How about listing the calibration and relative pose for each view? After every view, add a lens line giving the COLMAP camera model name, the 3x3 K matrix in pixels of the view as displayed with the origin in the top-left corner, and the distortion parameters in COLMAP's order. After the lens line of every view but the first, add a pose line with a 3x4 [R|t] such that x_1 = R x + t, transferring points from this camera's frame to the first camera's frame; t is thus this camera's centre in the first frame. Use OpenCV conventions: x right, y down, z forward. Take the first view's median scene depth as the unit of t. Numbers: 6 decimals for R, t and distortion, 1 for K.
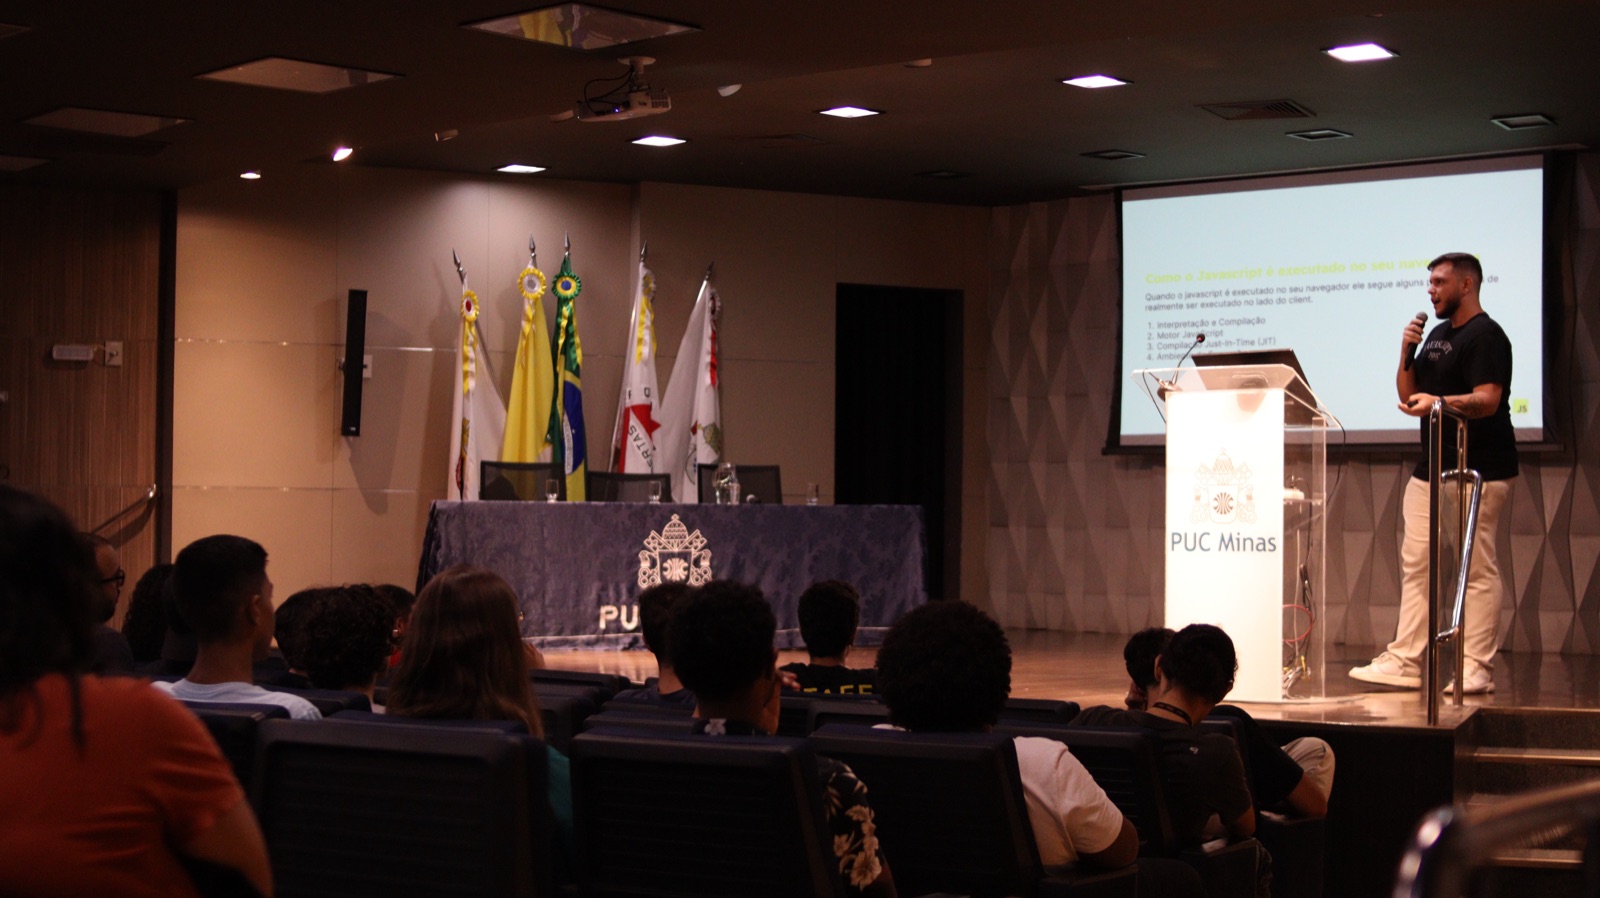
lens RADIAL K [[2523.2, 0, 796.3], [0, 2523.2, 446.9], [0, 0, 1]] dist [-0.130944, 0.000000]
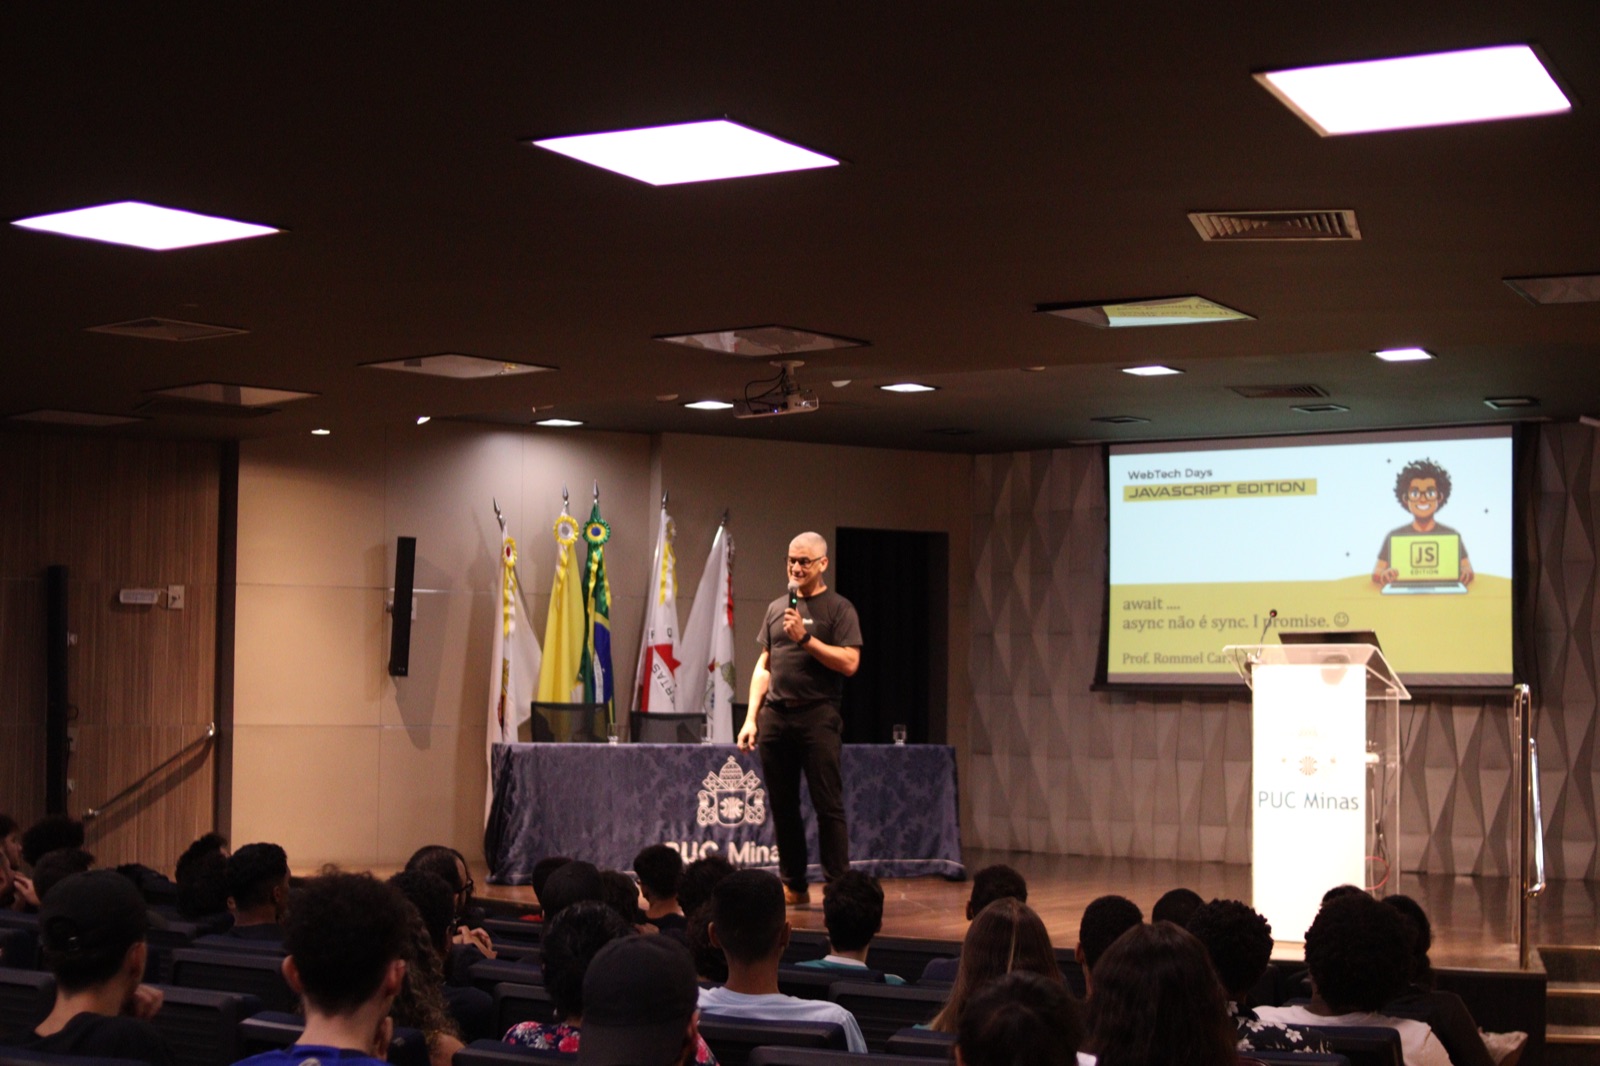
lens RADIAL K [[2521.3, 0, 800.2], [0, 2521.3, 529.9], [0, 0, 1]] dist [-0.133958, 0.000000]
pose [[0.995324, 0.006814, 0.096351, -0.114309], [-0.003471, 0.999388, -0.034820, -0.029980], [-0.096529, 0.034323, 0.994738, -0.064207]]
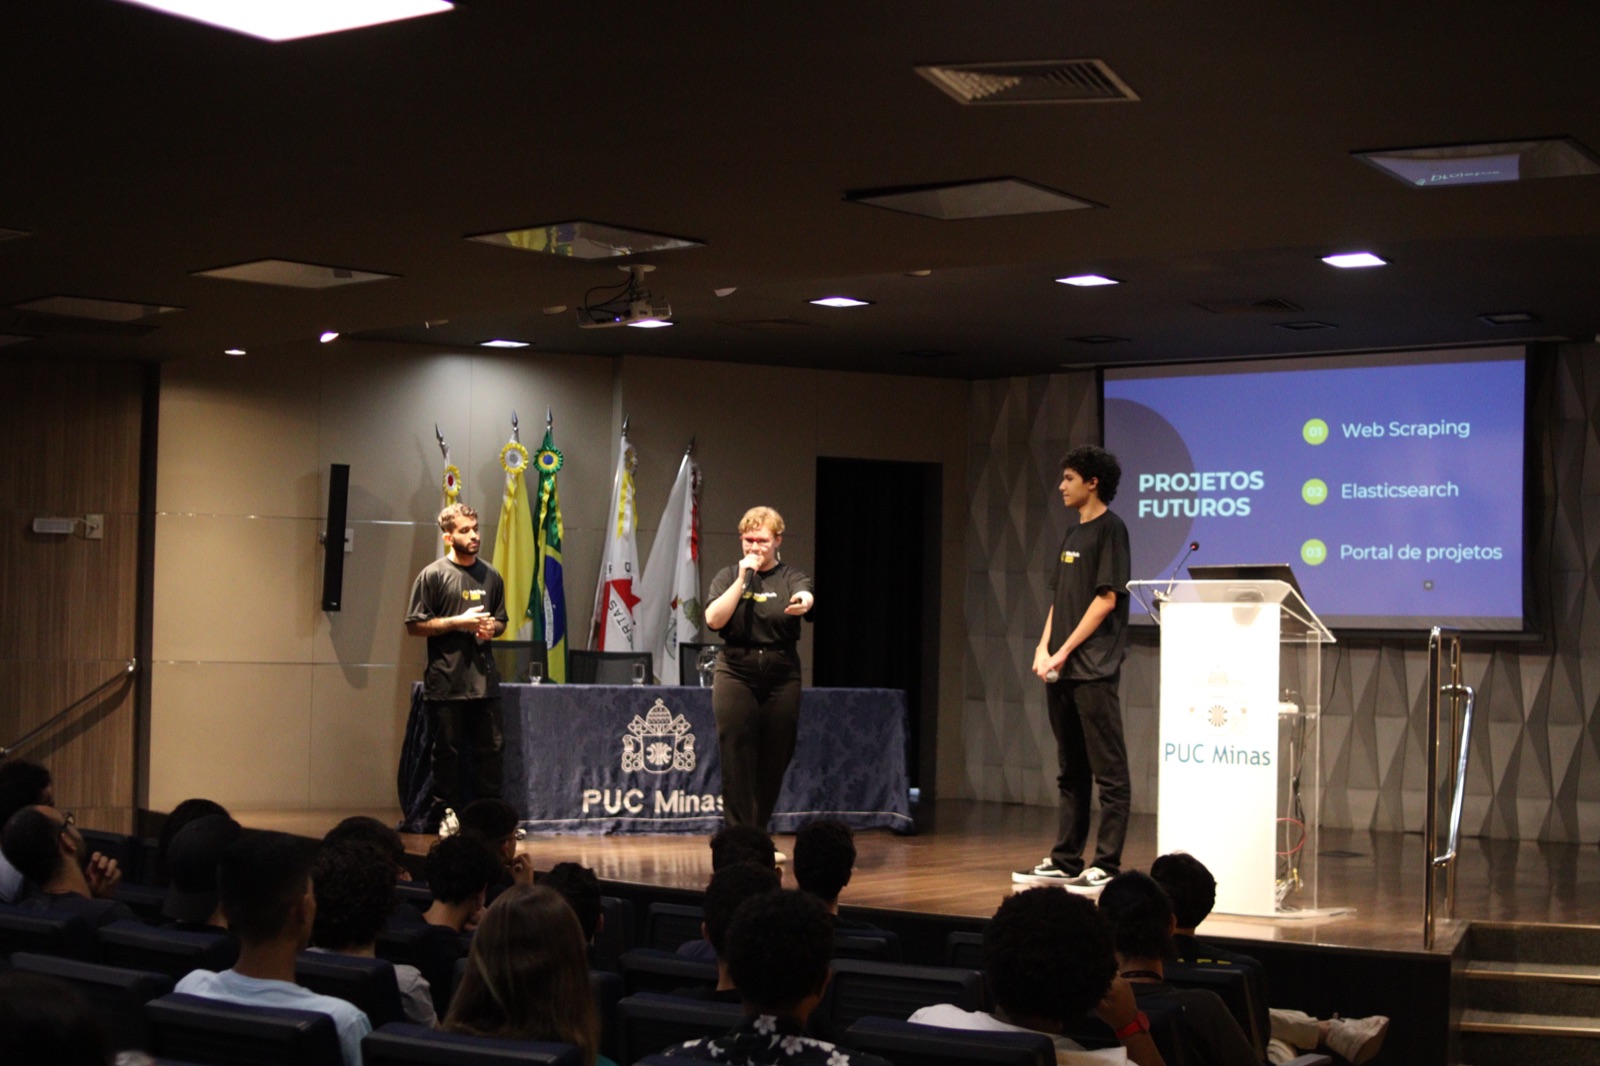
lens RADIAL K [[2521.3, 0, 800.9], [0, 2521.3, 533.1], [0, 0, 1]] dist [-0.133958, 0.000000]
pose [[0.999710, 0.009618, 0.022084, -0.013617], [-0.009378, 0.999896, -0.010920, -0.026527], [-0.022187, 0.010710, 0.999696, 0.000066]]
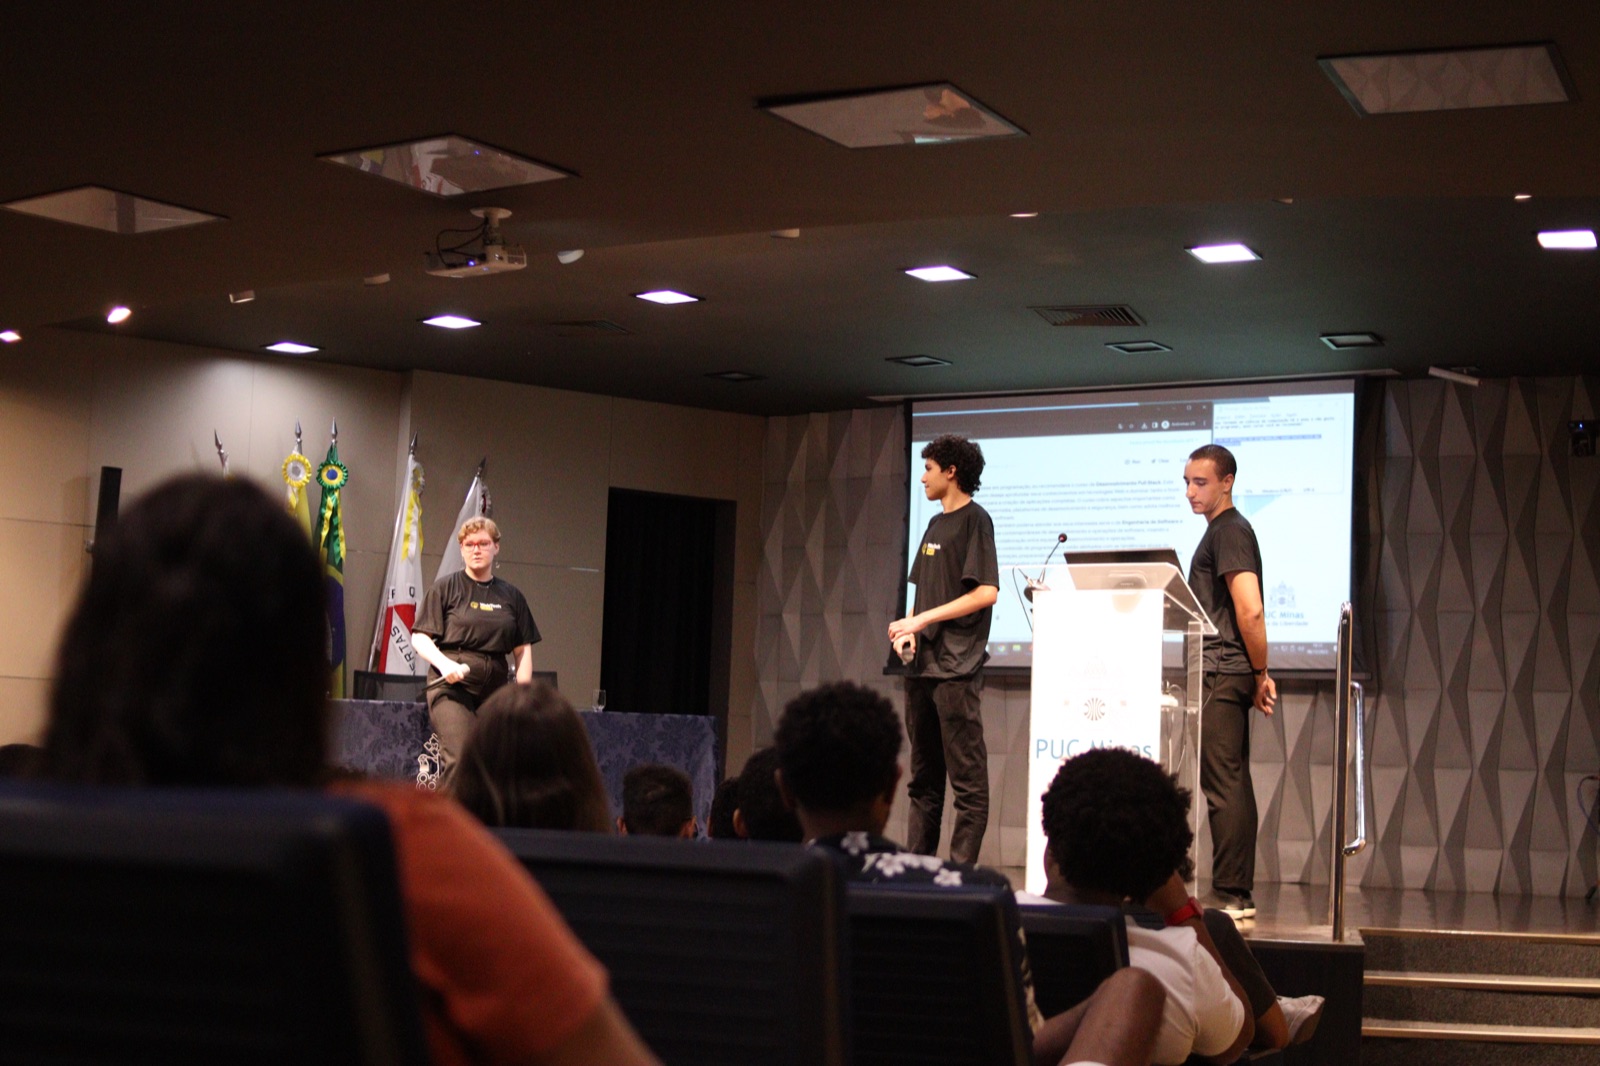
lens RADIAL K [[2521.3, 0, 799.7], [0, 2521.3, 529.2], [0, 0, 1]] dist [-0.133958, 0.000000]
pose [[0.988728, 0.041069, 0.143981, -0.055755], [-0.031321, 0.997102, -0.069331, 0.016865], [-0.146411, 0.064040, 0.987149, 0.051355]]
